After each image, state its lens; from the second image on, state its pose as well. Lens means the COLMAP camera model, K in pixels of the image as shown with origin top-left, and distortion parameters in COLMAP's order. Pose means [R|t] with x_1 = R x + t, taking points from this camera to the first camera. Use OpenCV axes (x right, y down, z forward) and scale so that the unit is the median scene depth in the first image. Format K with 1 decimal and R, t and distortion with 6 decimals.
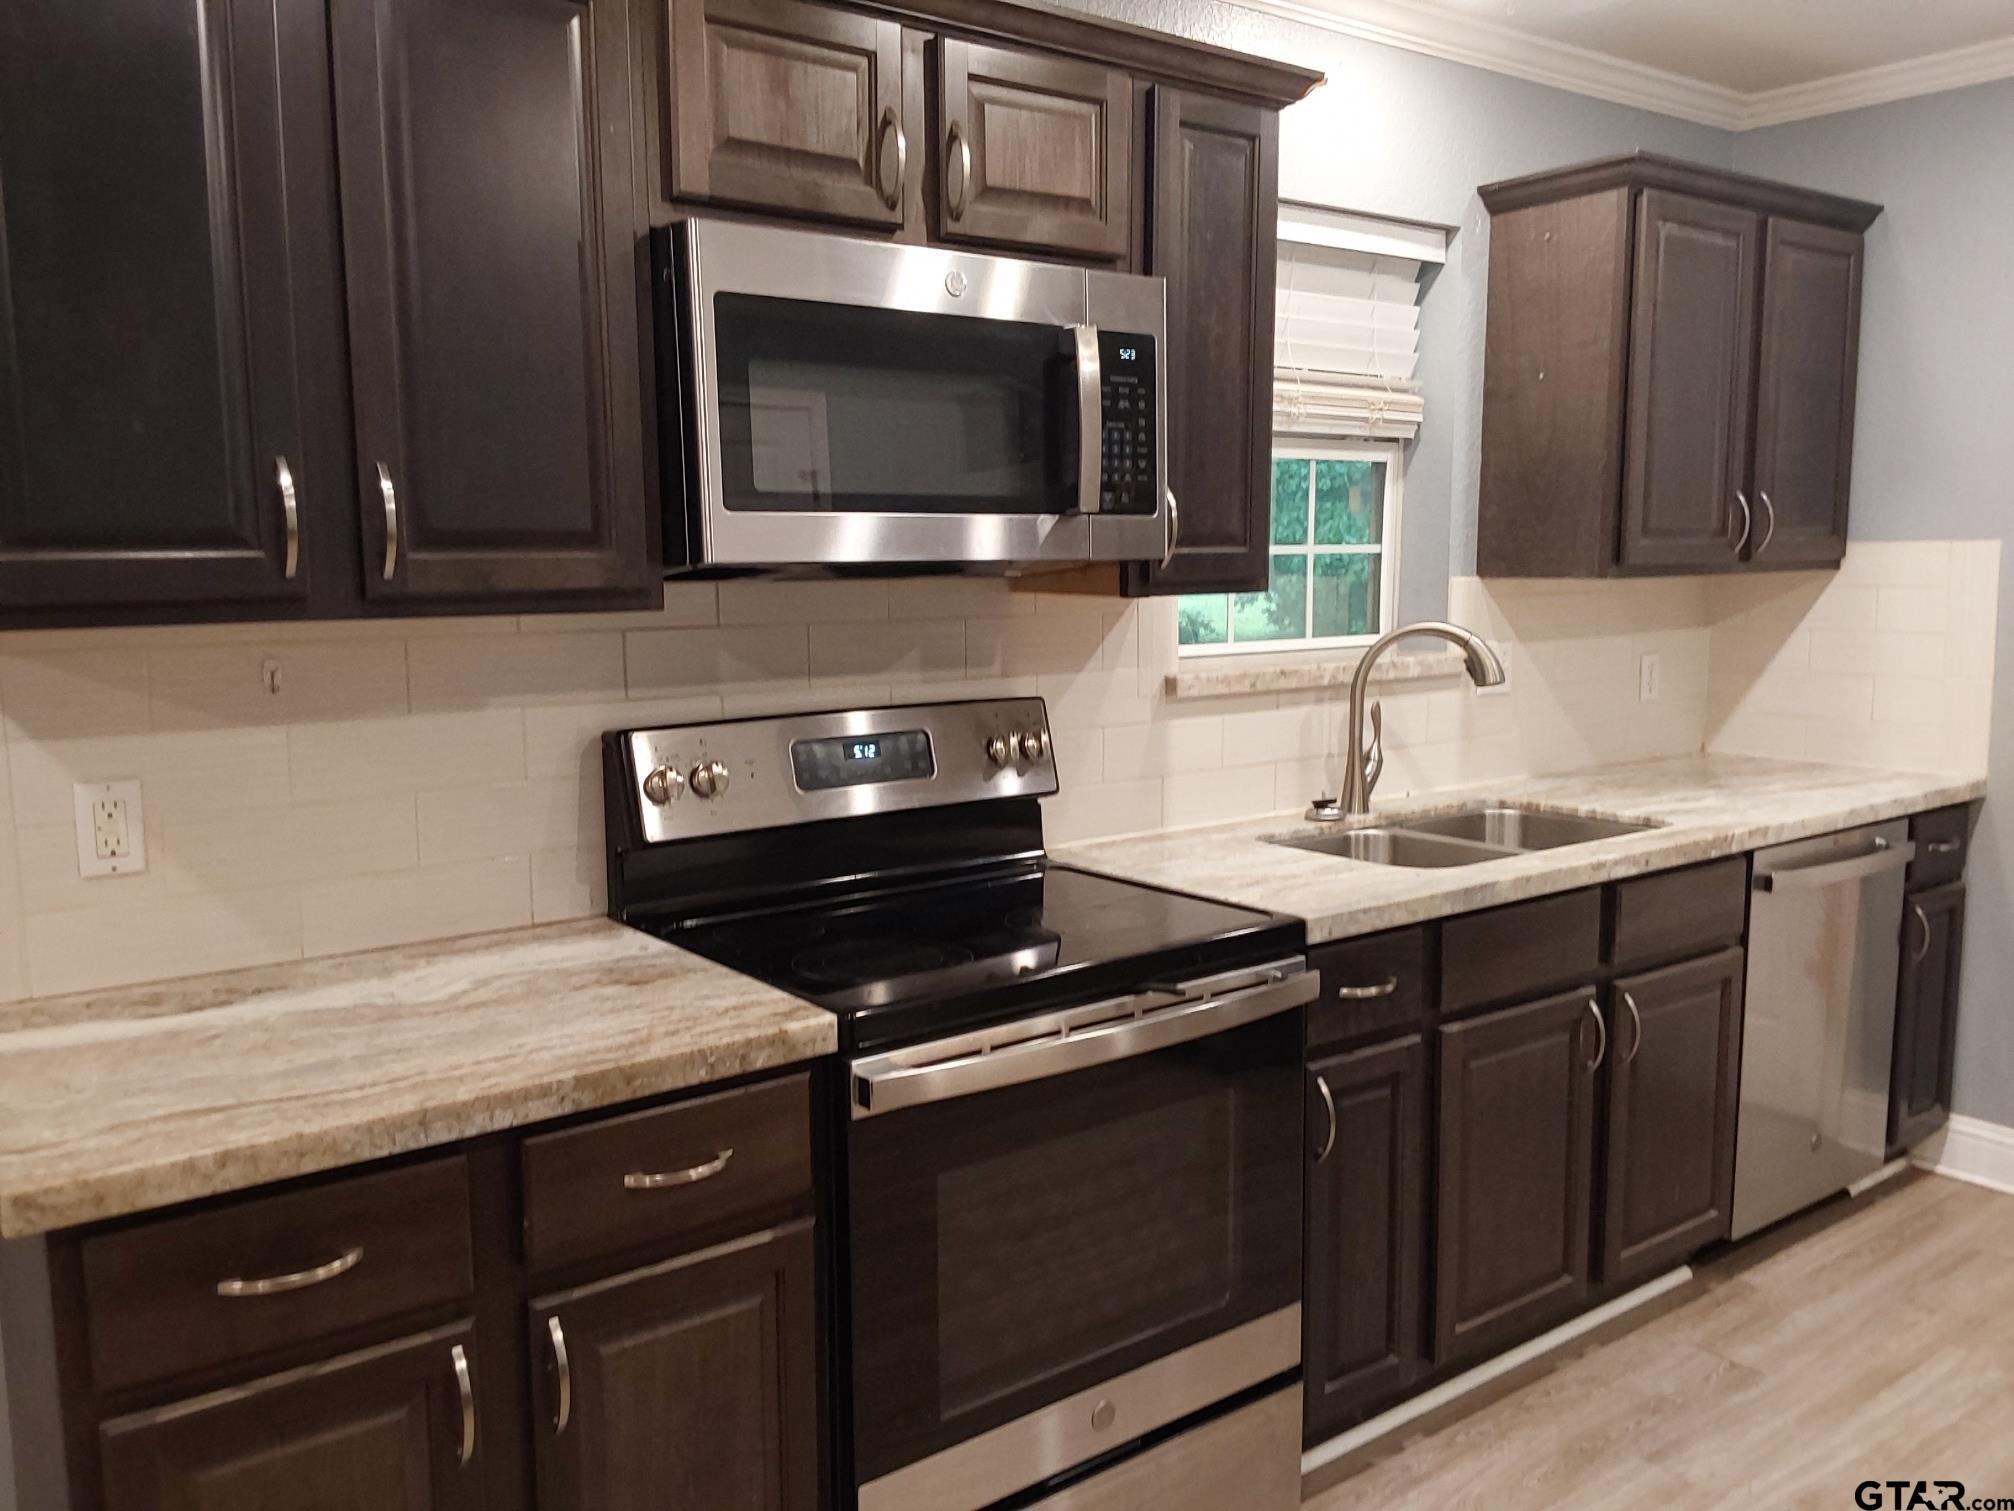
lens RADIAL K [[1633.5, 0, 1007.0], [0, 1633.5, 755.5], [0, 0, 1]] dist [0.093334, -0.138511]
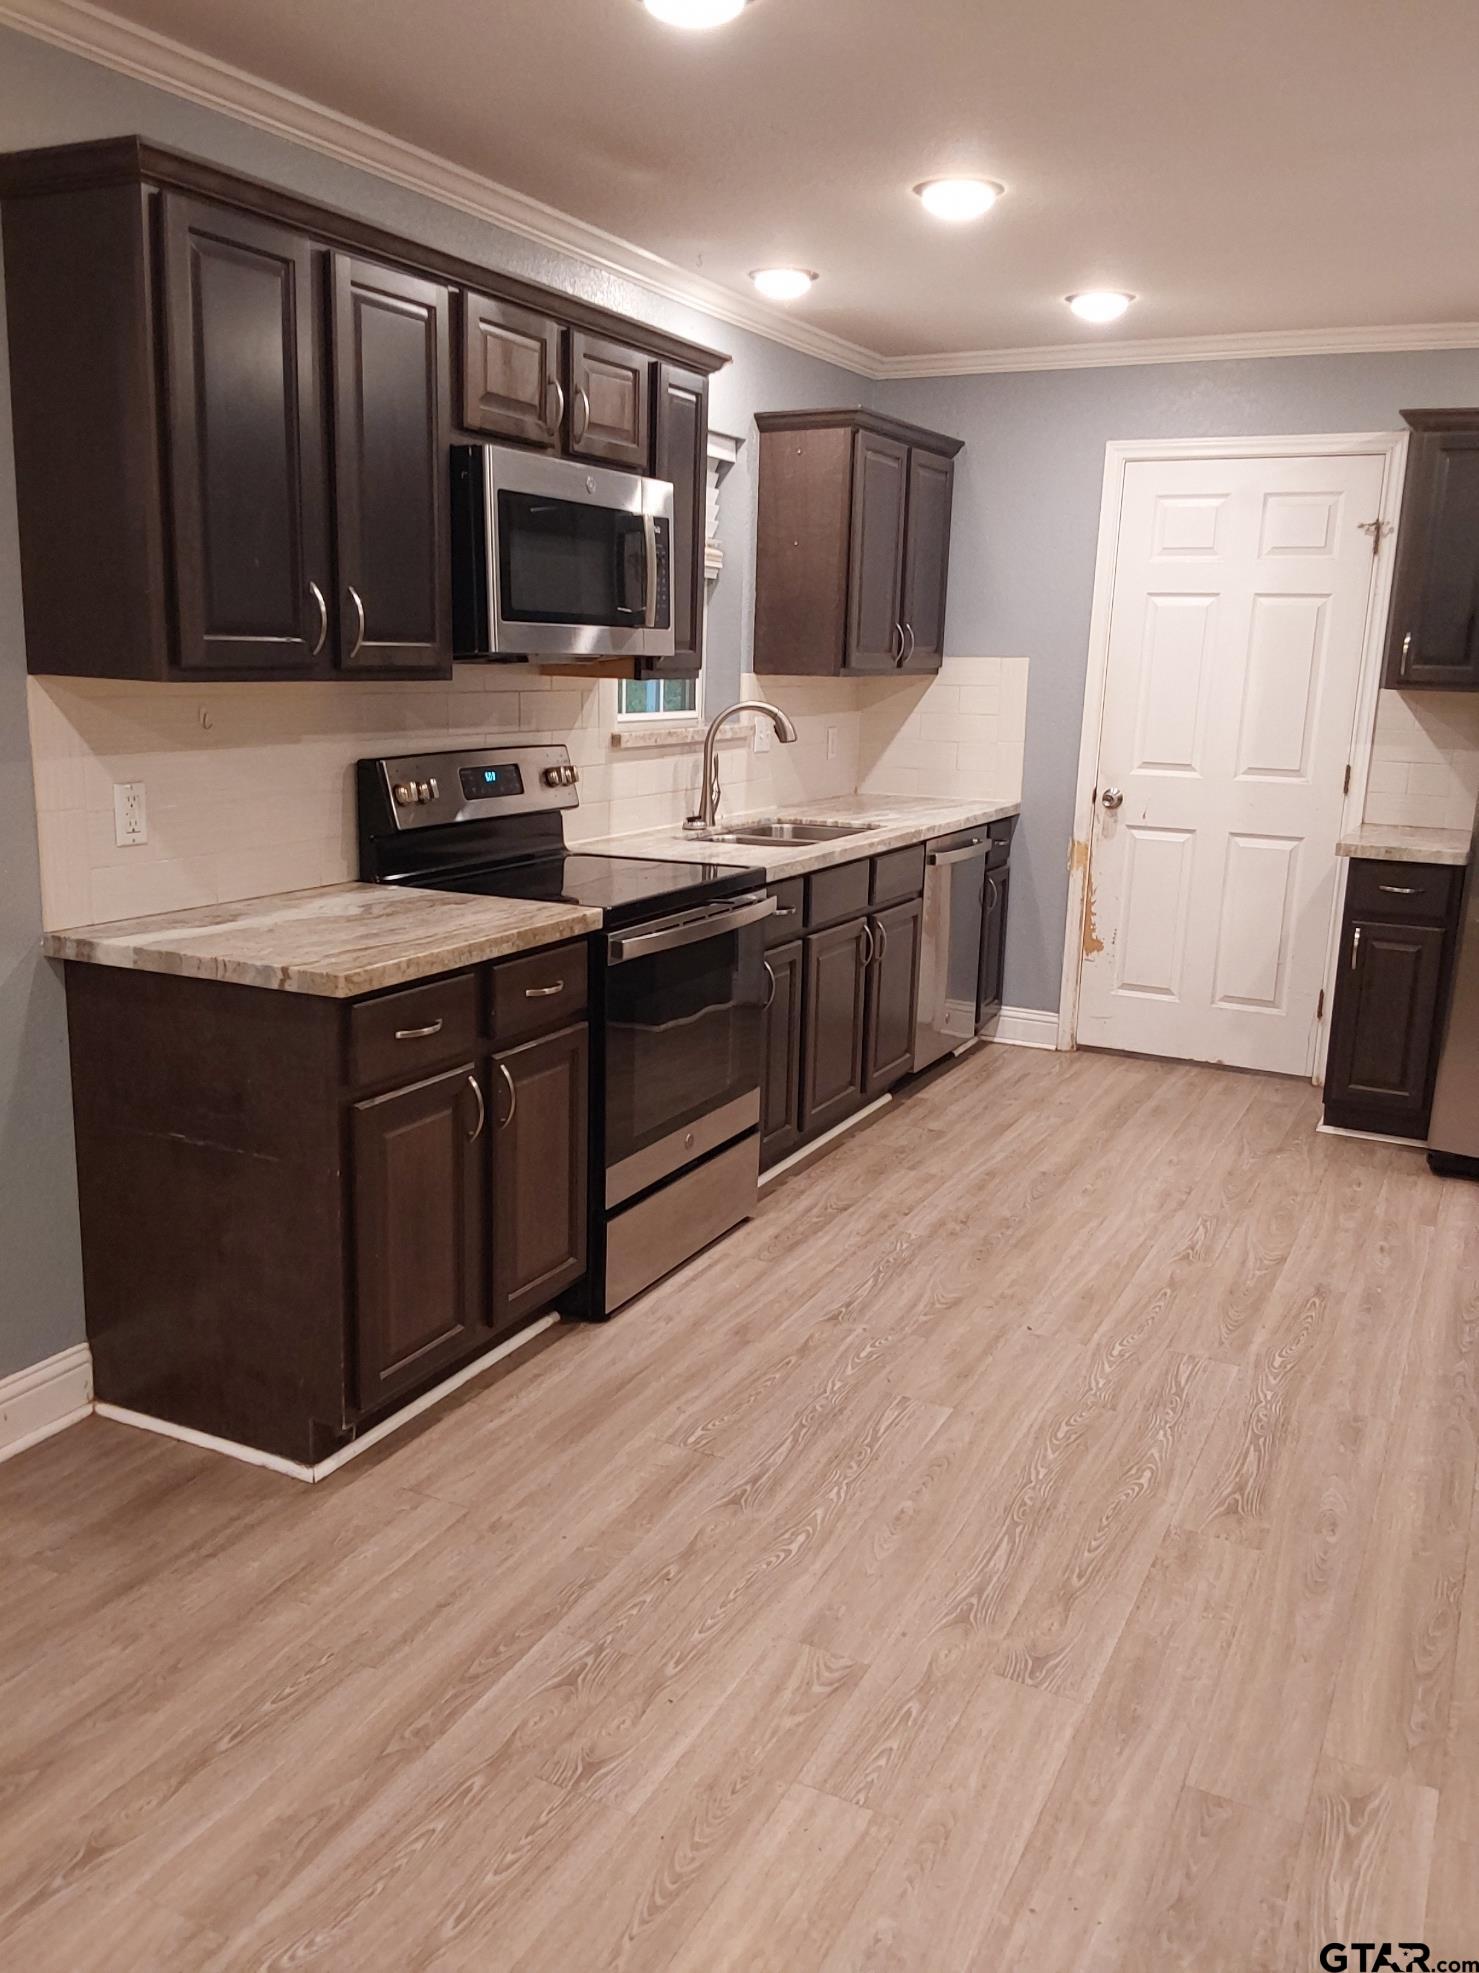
lens RADIAL K [[1574.8, 0, 739.5], [0, 1574.8, 986.5], [0, 0, 1]] dist [0.127992, -0.211762]
pose [[0.899780, -0.064332, 0.431576, -0.454712], [0.027409, 0.995452, 0.091239, 0.055717], [-0.435483, -0.070266, 0.897450, -0.403172]]
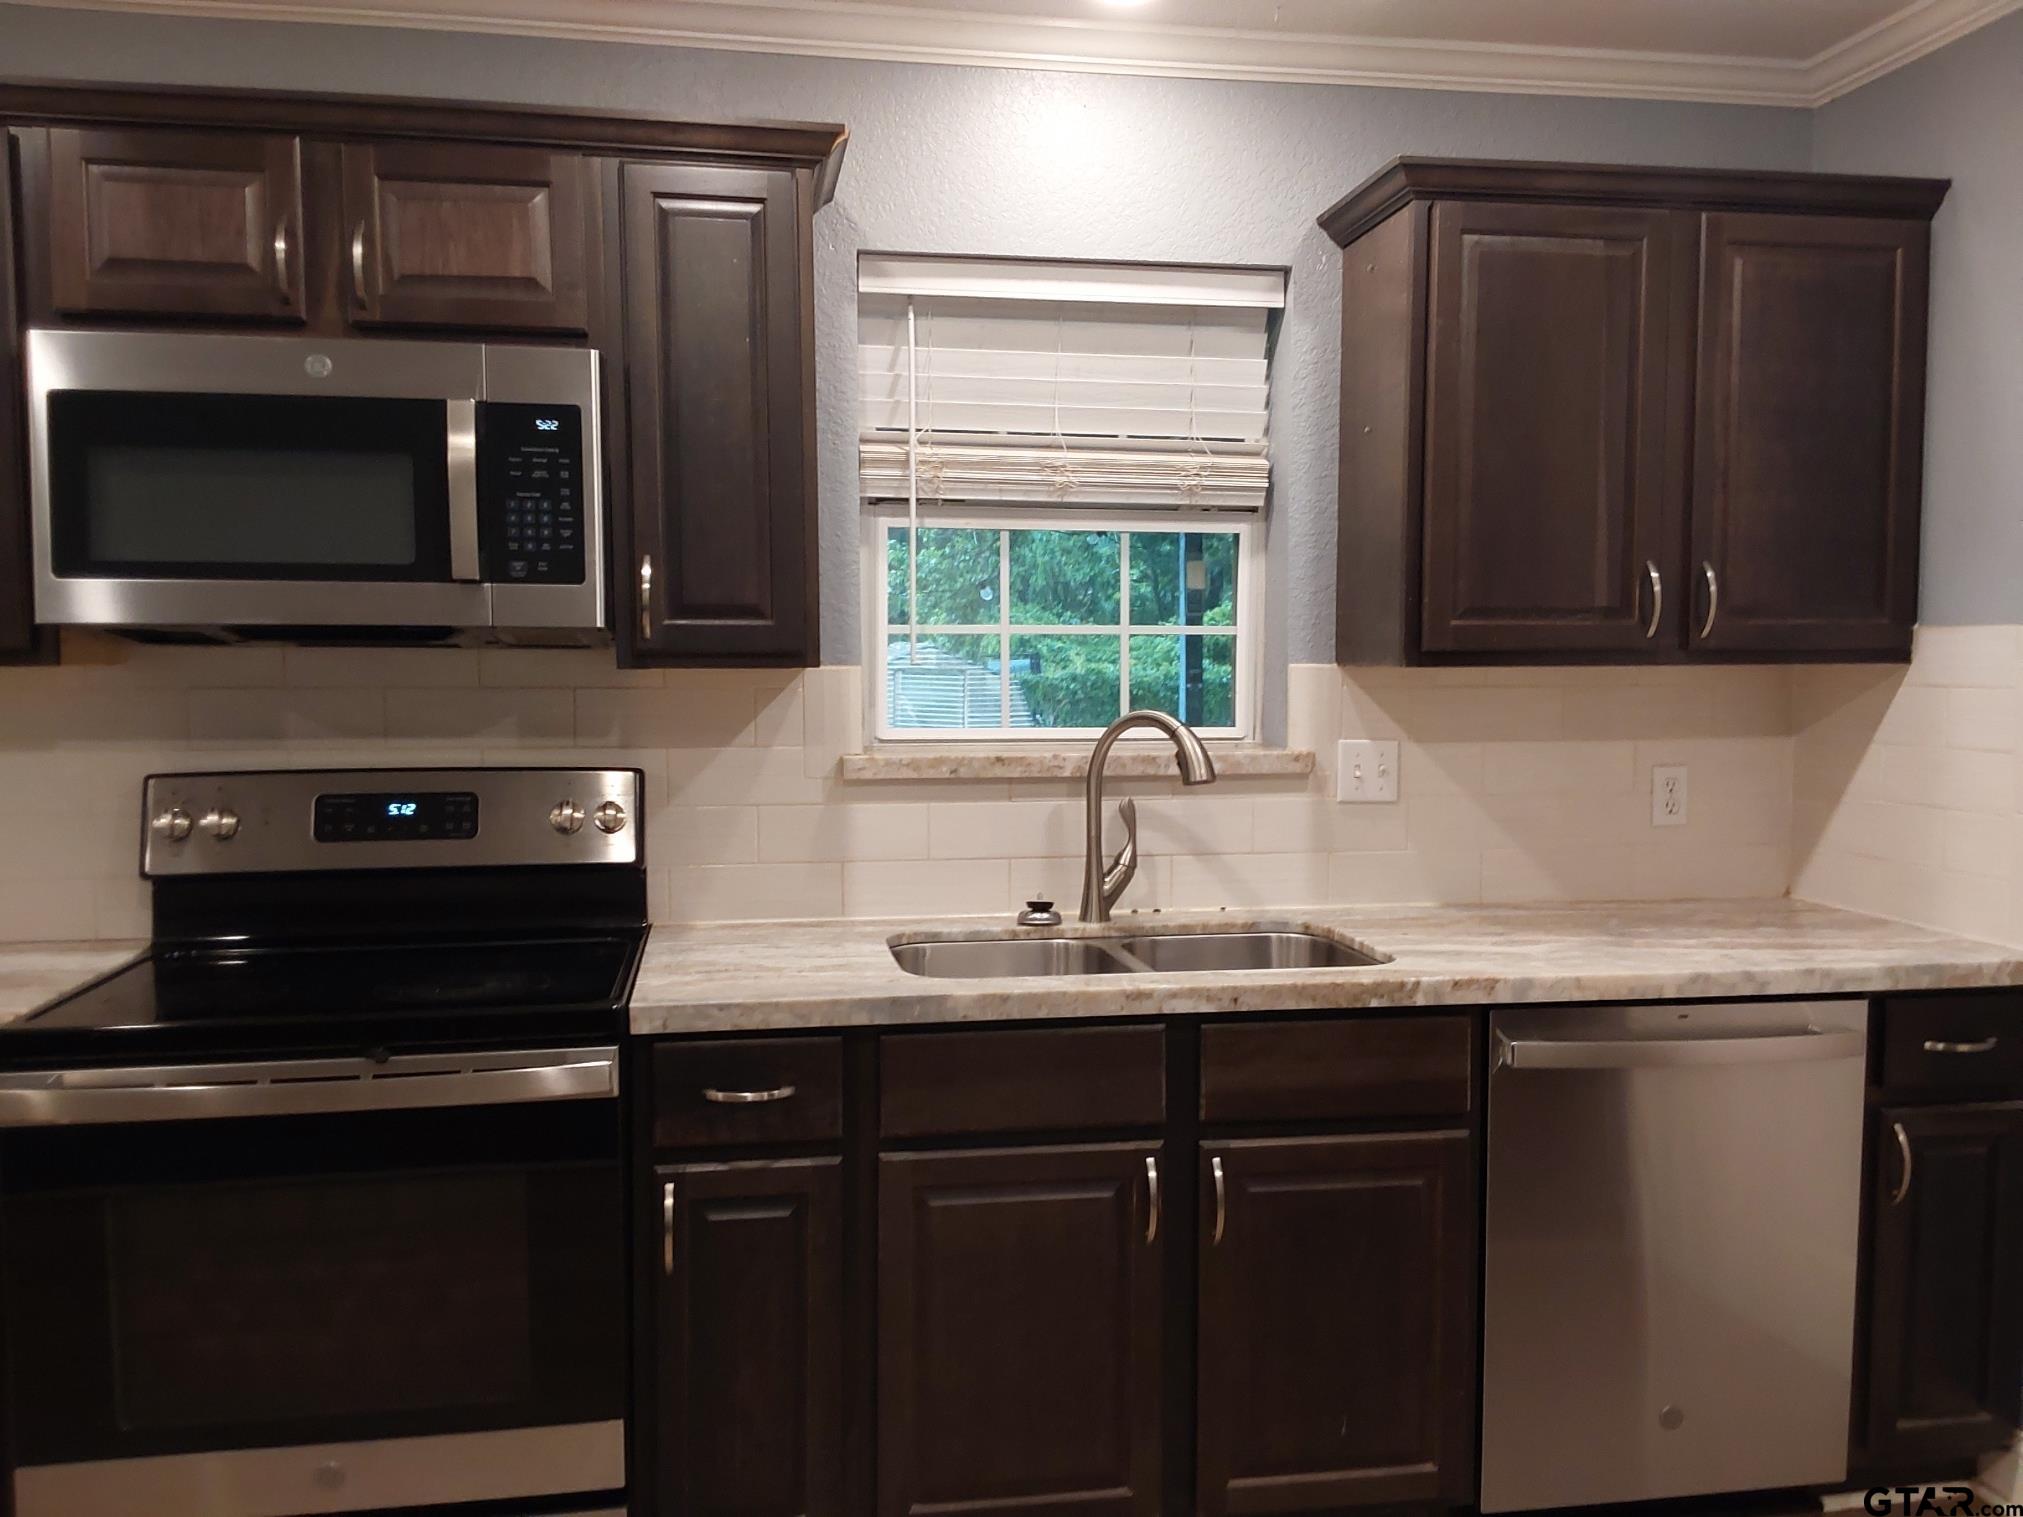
lens RADIAL K [[1622.6, 0, 1011.5], [0, 1622.6, 758.5], [0, 0, 1]] dist [0.064781, -0.073437]
pose [[0.883385, 0.038261, -0.467083, 0.636202], [-0.066603, 0.996795, -0.044313, -0.012058], [0.463890, 0.070255, 0.883103, 0.207727]]
